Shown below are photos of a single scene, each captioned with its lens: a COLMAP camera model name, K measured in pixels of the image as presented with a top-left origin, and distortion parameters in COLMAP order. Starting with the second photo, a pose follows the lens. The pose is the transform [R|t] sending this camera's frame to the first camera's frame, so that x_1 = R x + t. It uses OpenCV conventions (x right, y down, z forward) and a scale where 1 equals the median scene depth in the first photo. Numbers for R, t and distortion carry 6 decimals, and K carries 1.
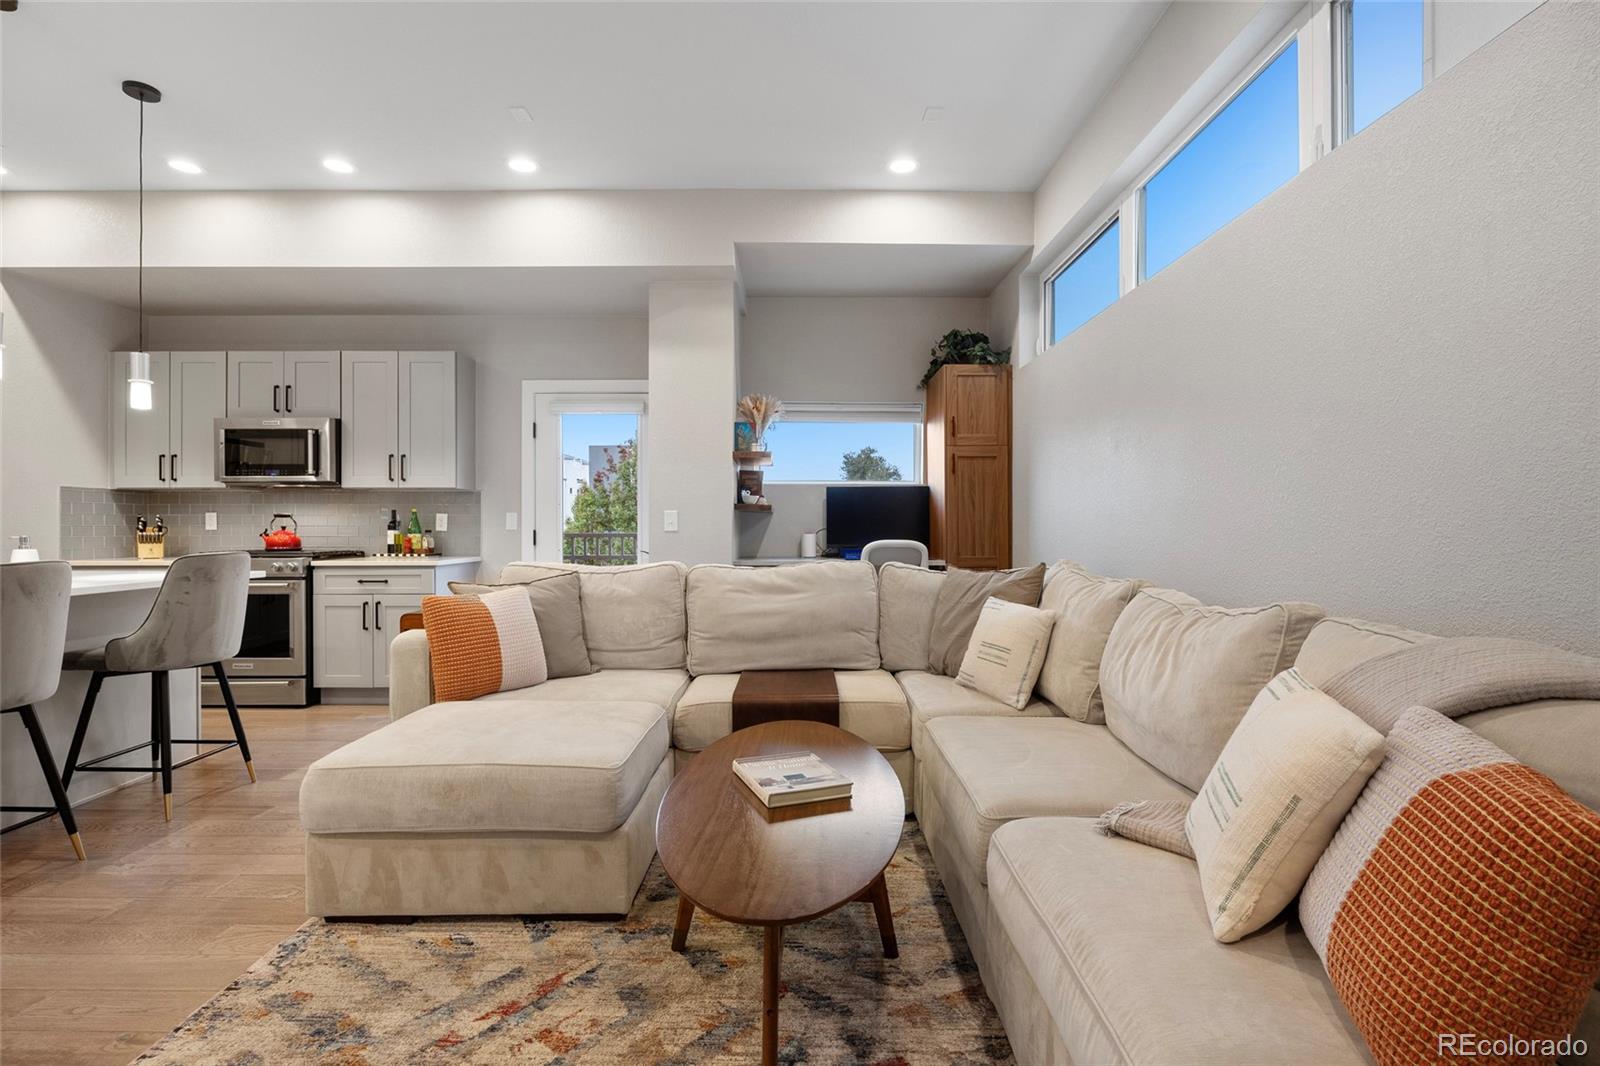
lens RADIAL K [[770.0, 0, 793.8], [0, 770.0, 527.7], [0, 0, 1]] dist [-0.005836, -0.001006]
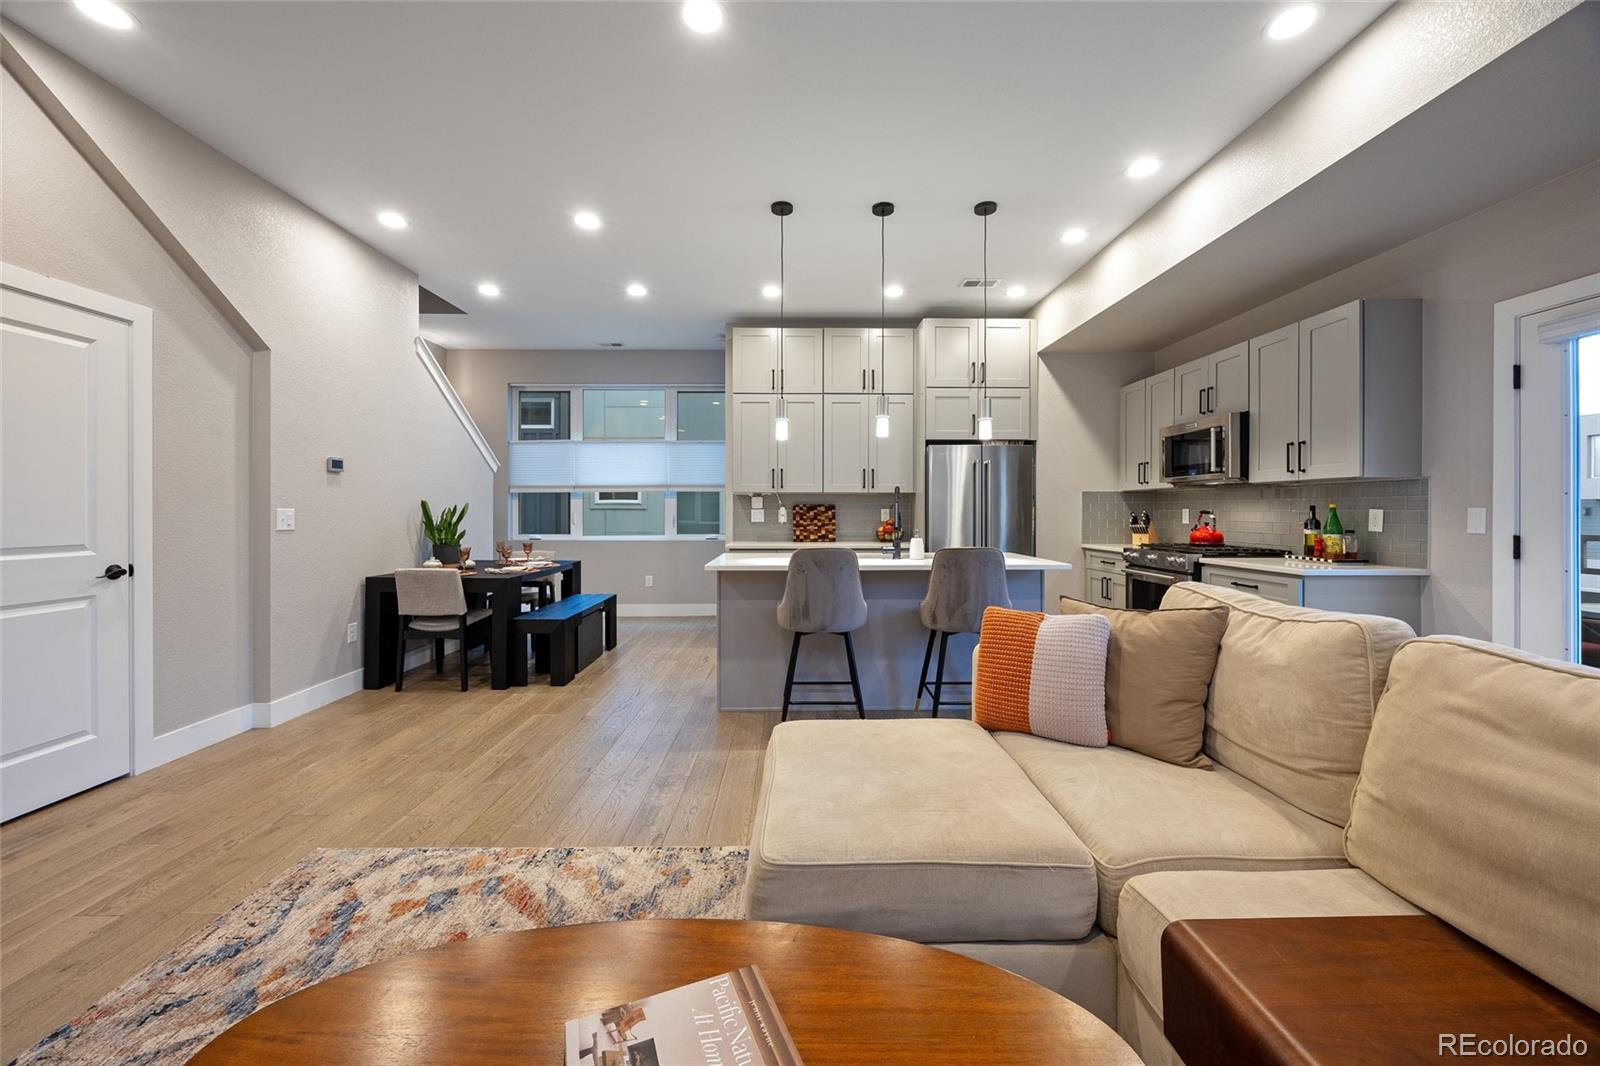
lens RADIAL K [[612.0, 0, 797.5], [0, 612.0, 509.9], [0, 0, 1]] dist [-0.006660, -0.000474]
pose [[0.016747, 0.000105, -0.999860, 0.170509], [-0.002178, 0.999998, 0.000069, -0.018843], [0.999857, 0.002177, 0.016747, 0.453413]]
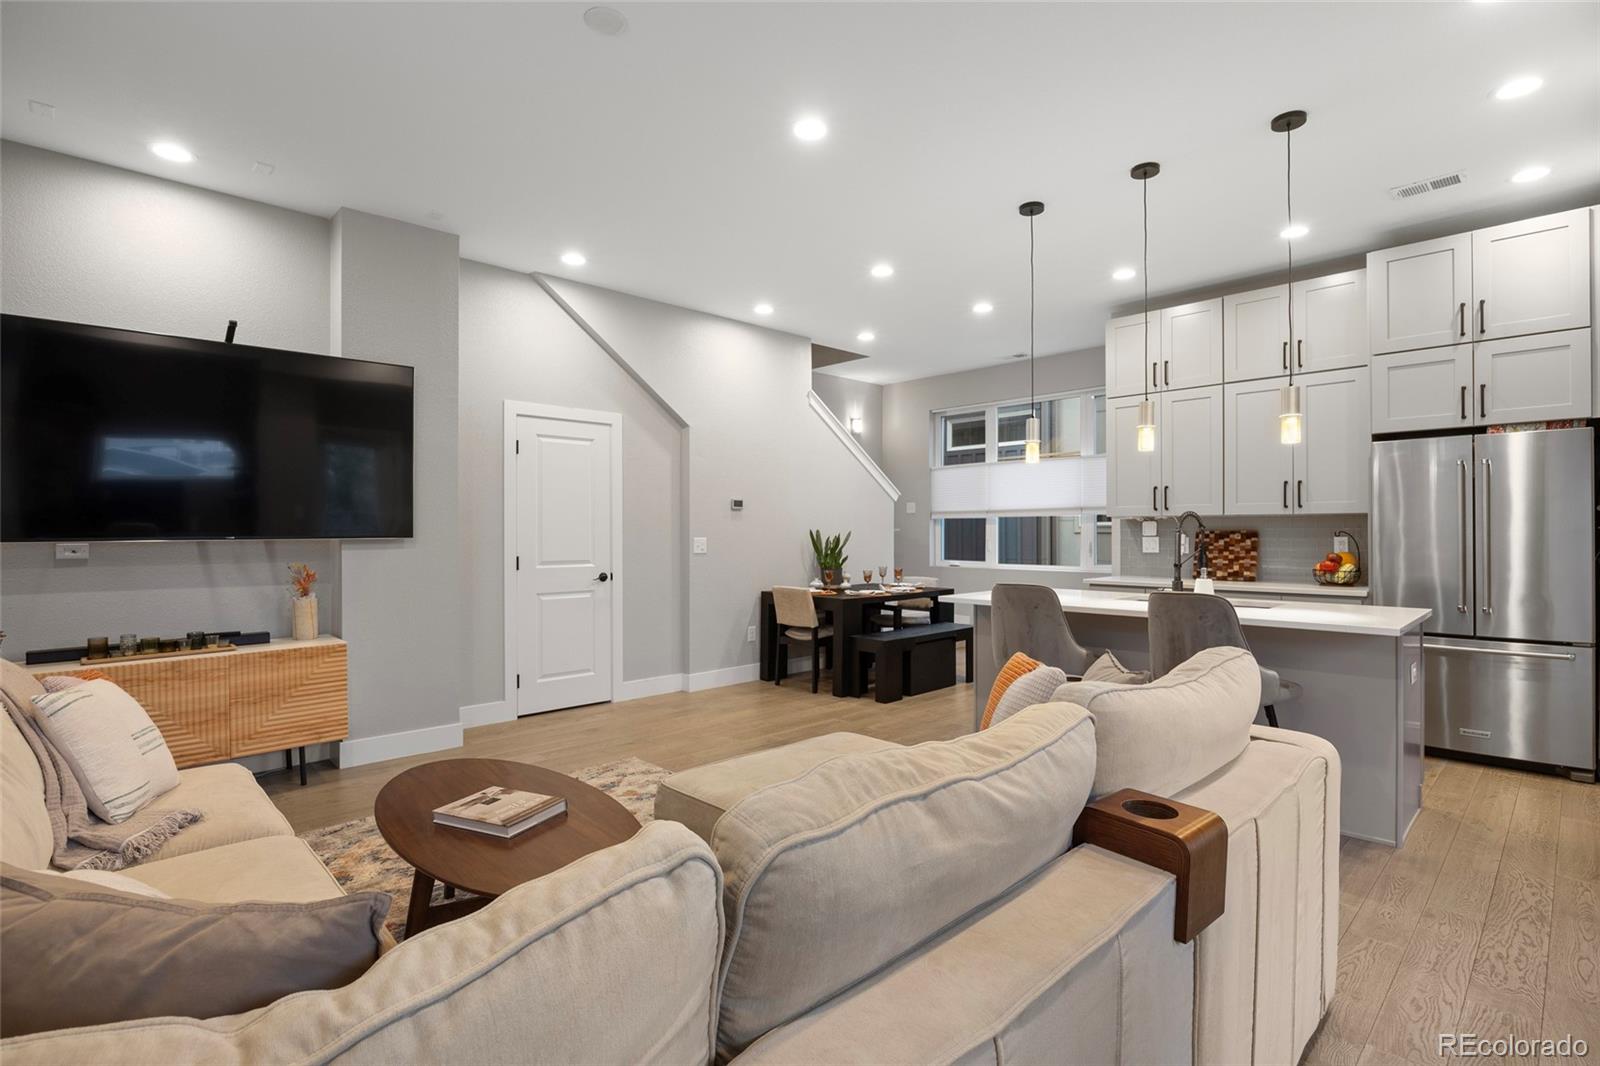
lens RADIAL K [[744.9, 0, 794.4], [0, 744.9, 530.9], [0, 0, 1]] dist [-0.034213, 0.000019]
pose [[-0.719382, 0.001092, -0.694614, 0.179564], [0.001112, 0.999999, 0.000421, -0.030968], [0.694614, -0.000469, -0.719383, 0.861467]]
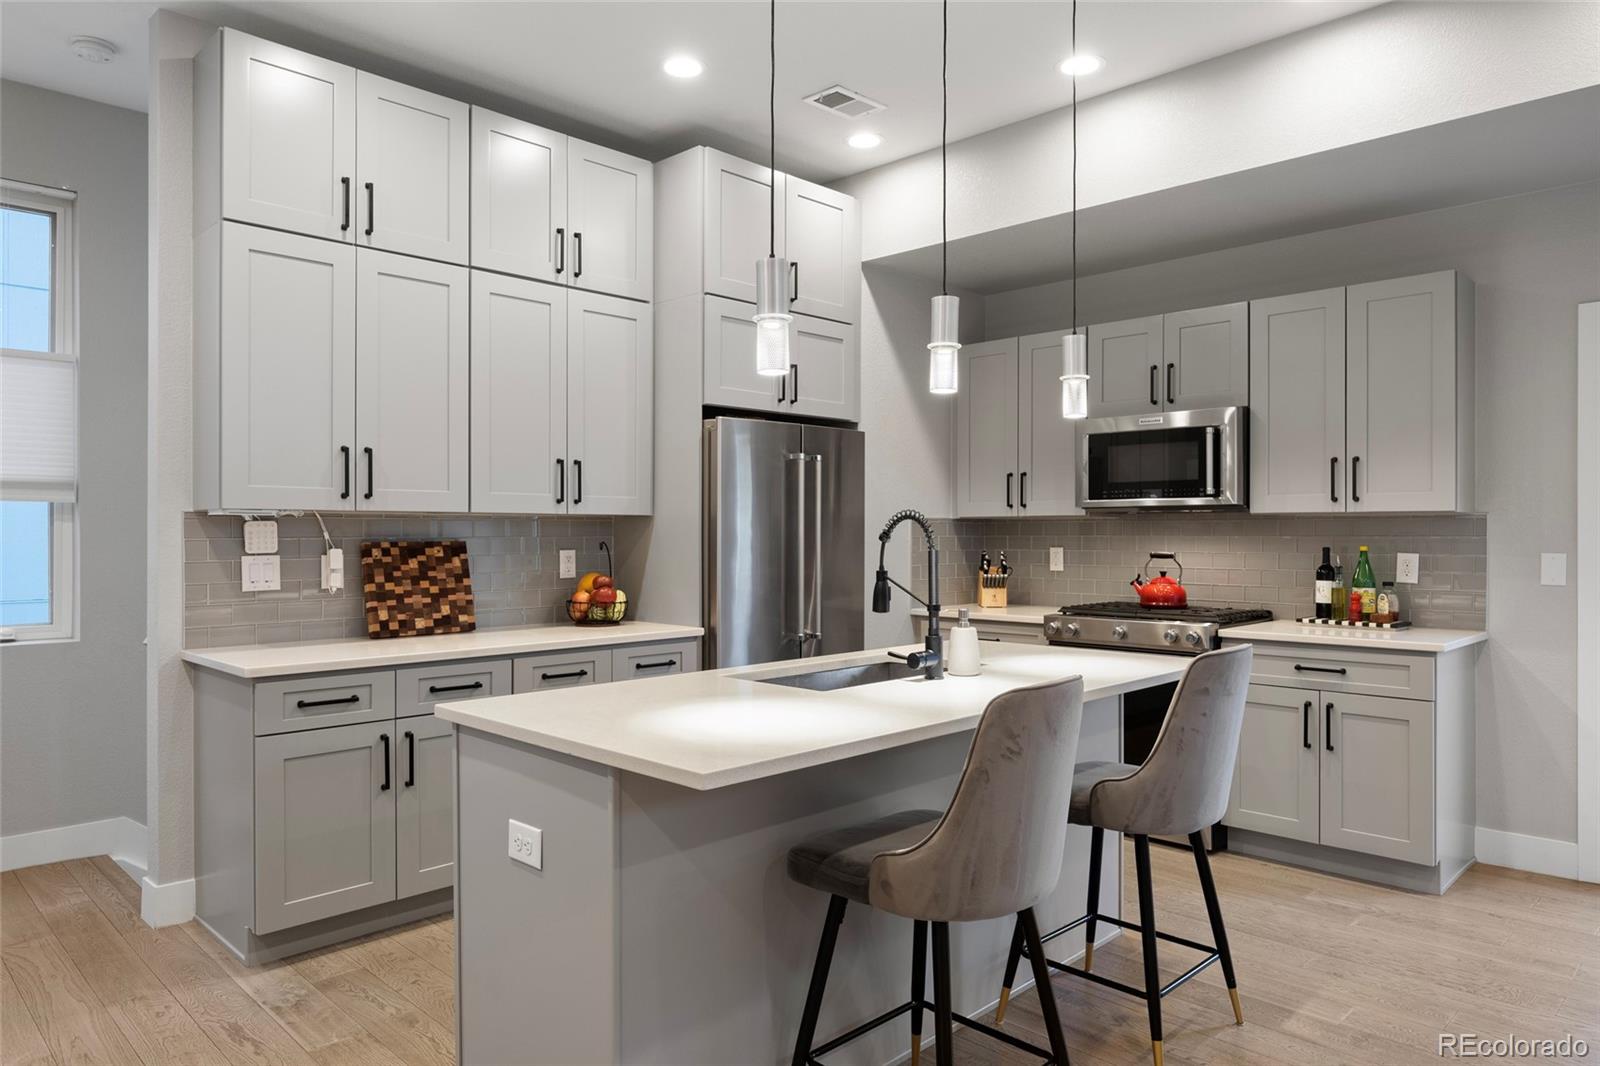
lens RADIAL K [[1025.7, 0, 799.9], [0, 1025.7, 540.0], [0, 0, 1]] dist [-0.007126, 0.003458]
pose [[0.713559, 0.005068, -0.700577, -0.272451], [-0.001836, 0.999984, 0.005363, -0.036243], [0.700592, -0.002540, 0.713557, 0.130068]]
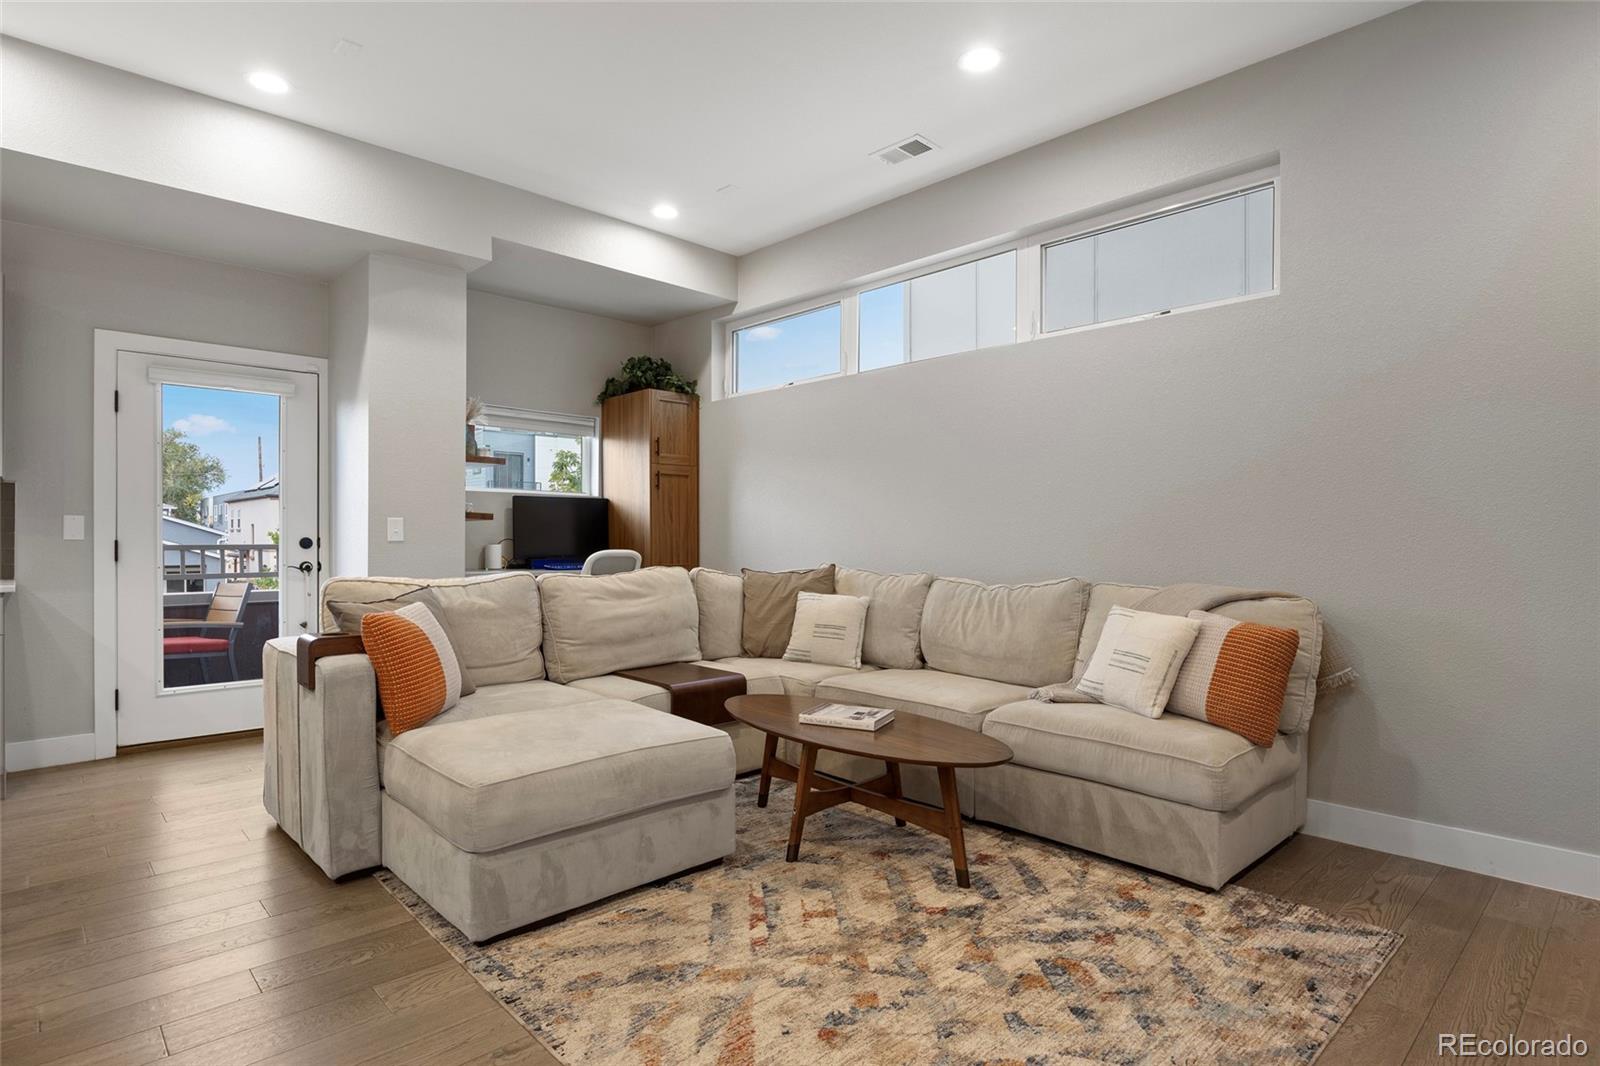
lens RADIAL K [[850.0, 0, 807.3], [0, 850.0, 541.4], [0, 0, 1]] dist [-0.009963, -0.001067]
pose [[0.714742, 0.000043, 0.699389, -0.479764], [-0.001750, 0.999997, 0.001727, 0.002106], [-0.699386, -0.002459, 0.714740, -0.019029]]
